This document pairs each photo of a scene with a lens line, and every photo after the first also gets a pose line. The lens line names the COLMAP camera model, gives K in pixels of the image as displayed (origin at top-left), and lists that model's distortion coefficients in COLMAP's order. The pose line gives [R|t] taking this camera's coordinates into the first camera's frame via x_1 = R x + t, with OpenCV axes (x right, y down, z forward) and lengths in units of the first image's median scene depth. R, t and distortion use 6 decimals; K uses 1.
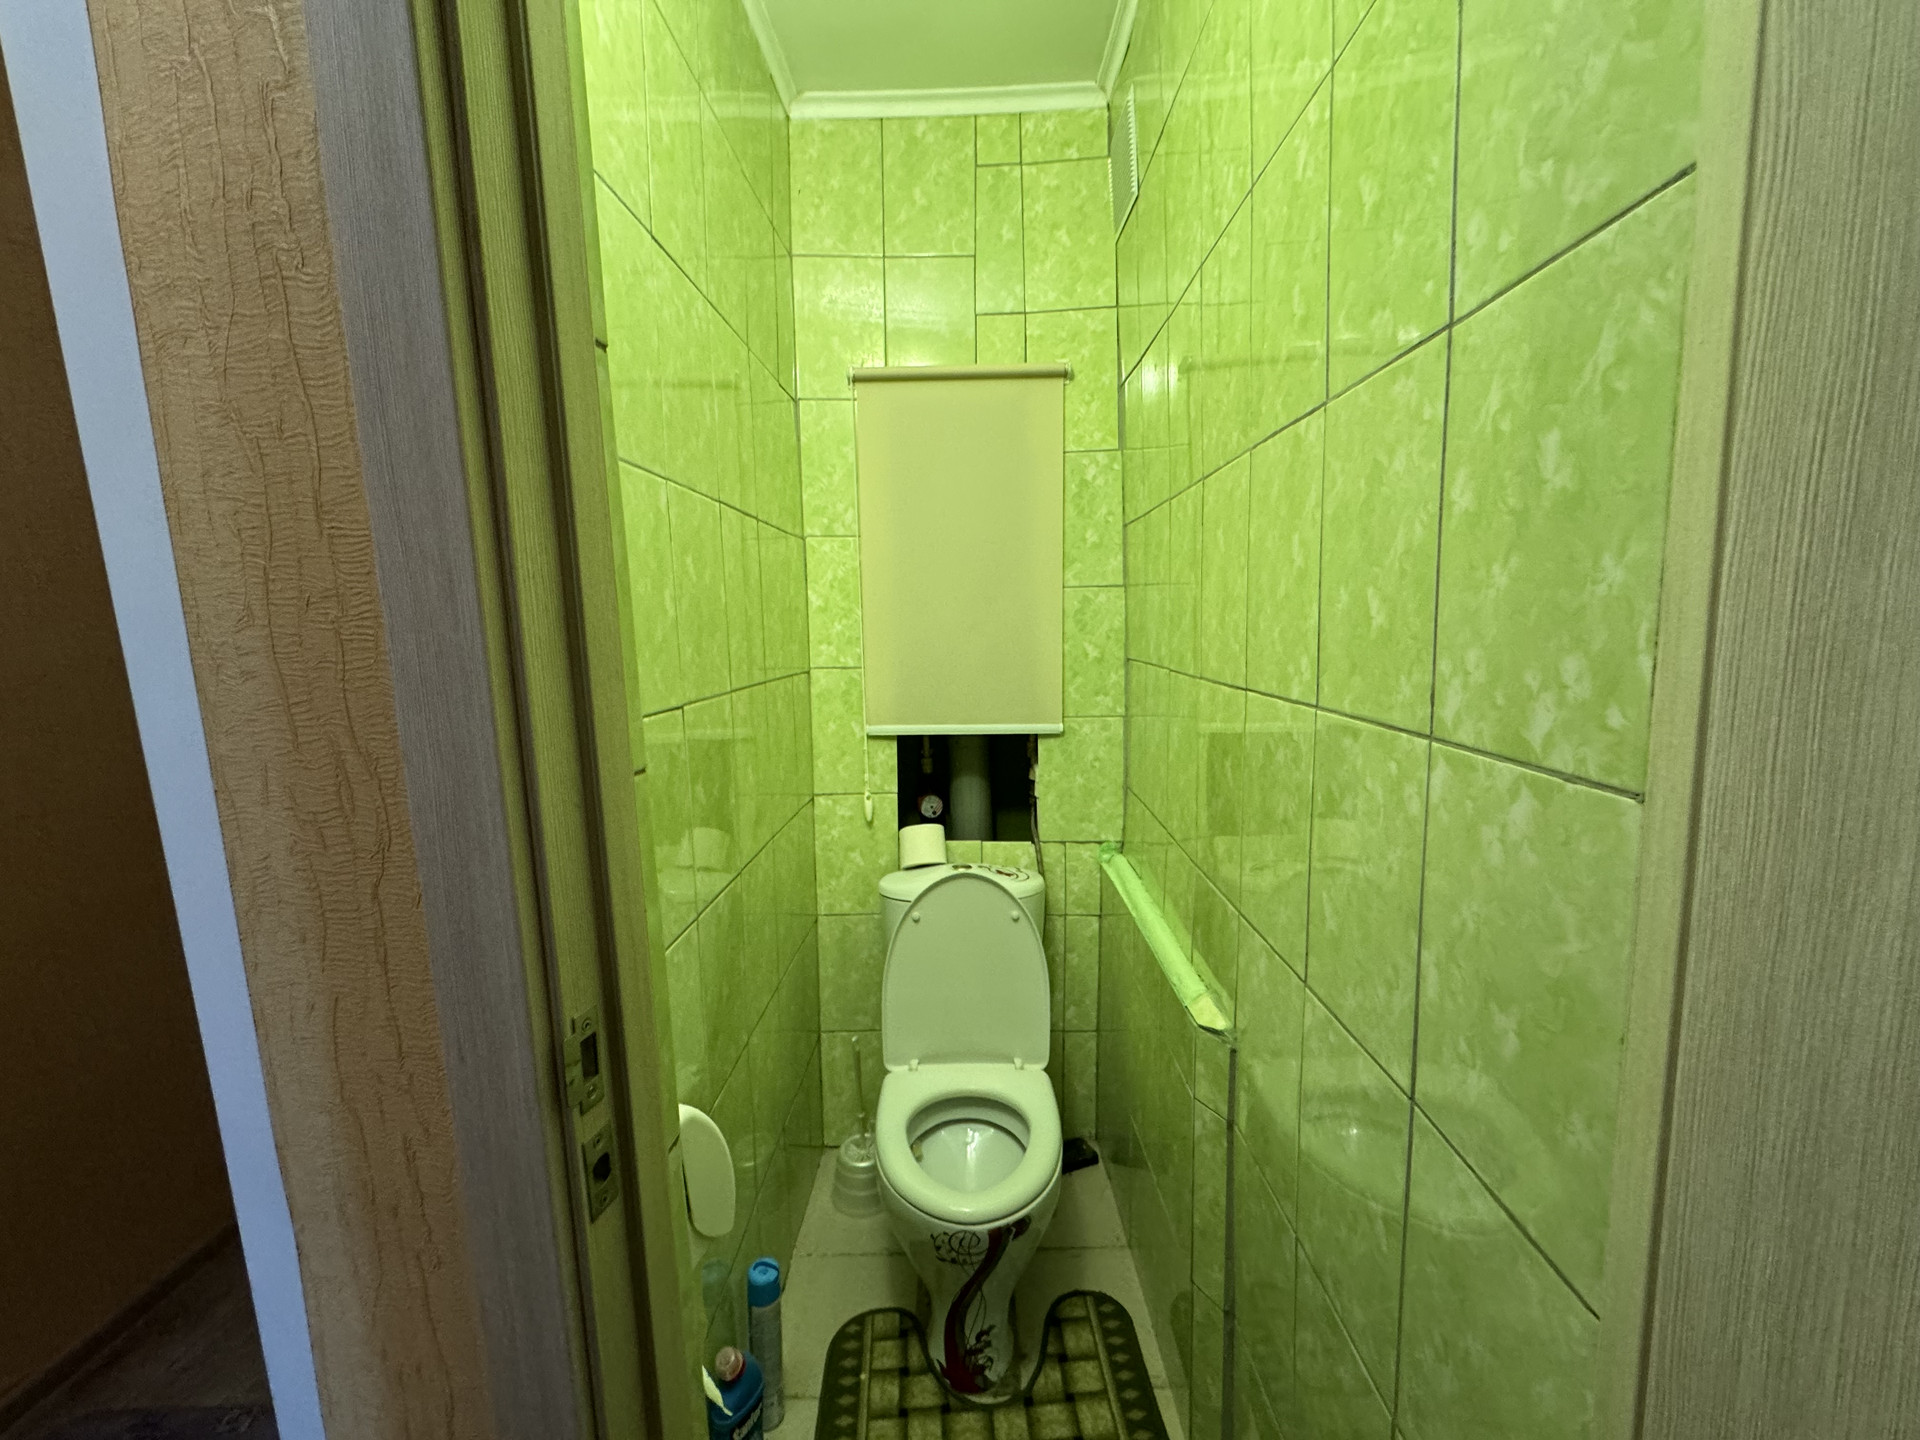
lens RADIAL K [[764.0, 0, 962.6], [0, 764.0, 717.6], [0, 0, 1]] dist [-0.001879, 0.000450]
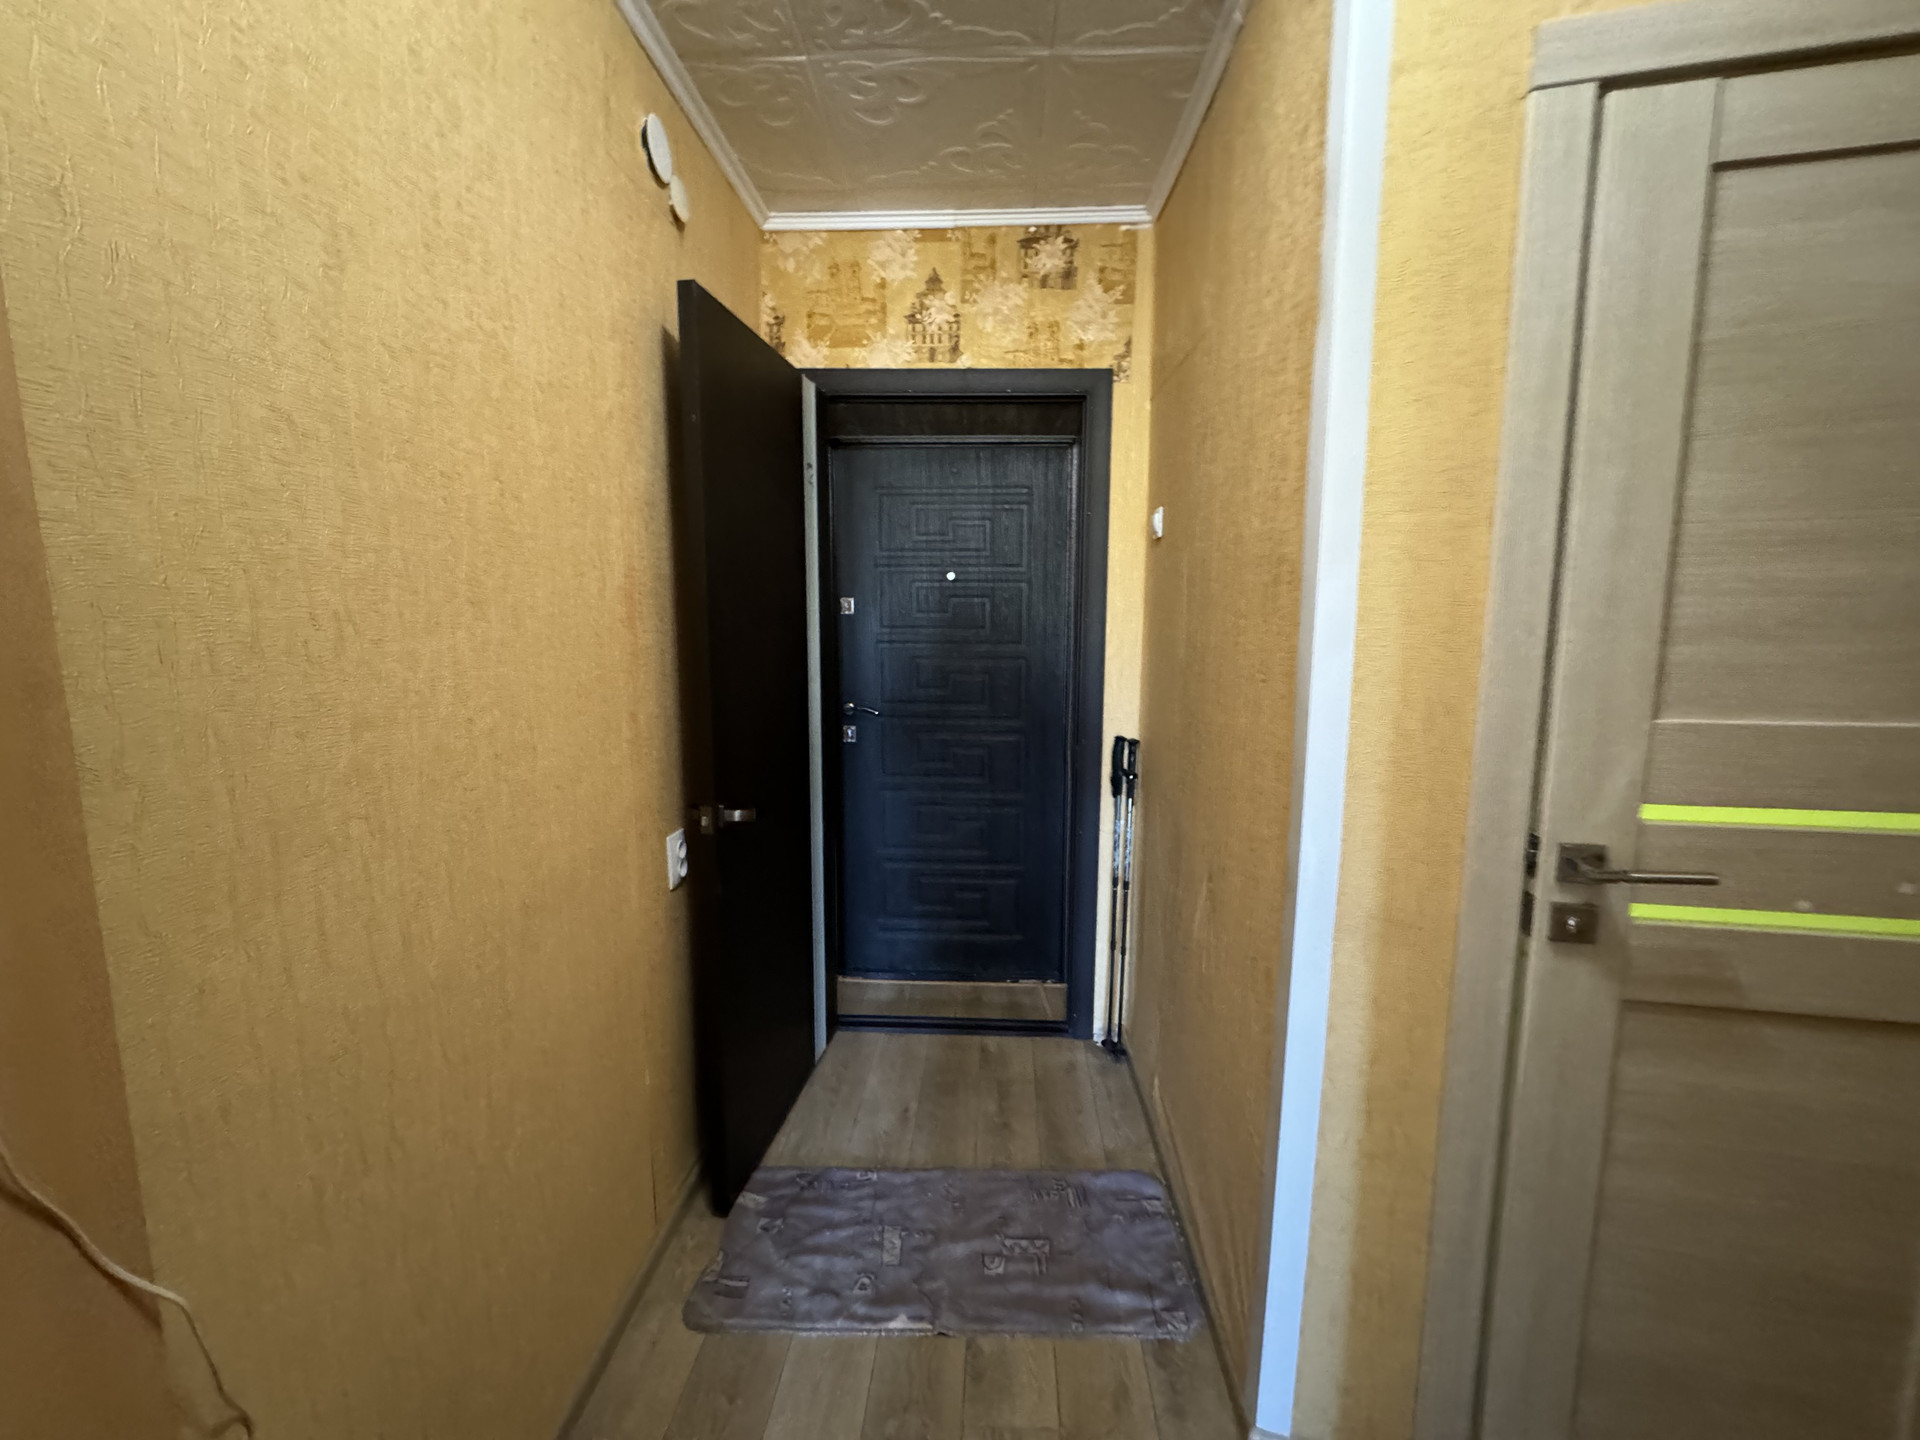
lens RADIAL K [[764.0, 0, 962.6], [0, 764.0, 717.6], [0, 0, 1]] dist [-0.001879, 0.000450]
pose [[0.999181, 0.033973, -0.021994, -2.083945], [-0.033973, 0.999423, 0.000383, 0.128135], [0.021994, 0.000365, 0.999758, -1.193252]]
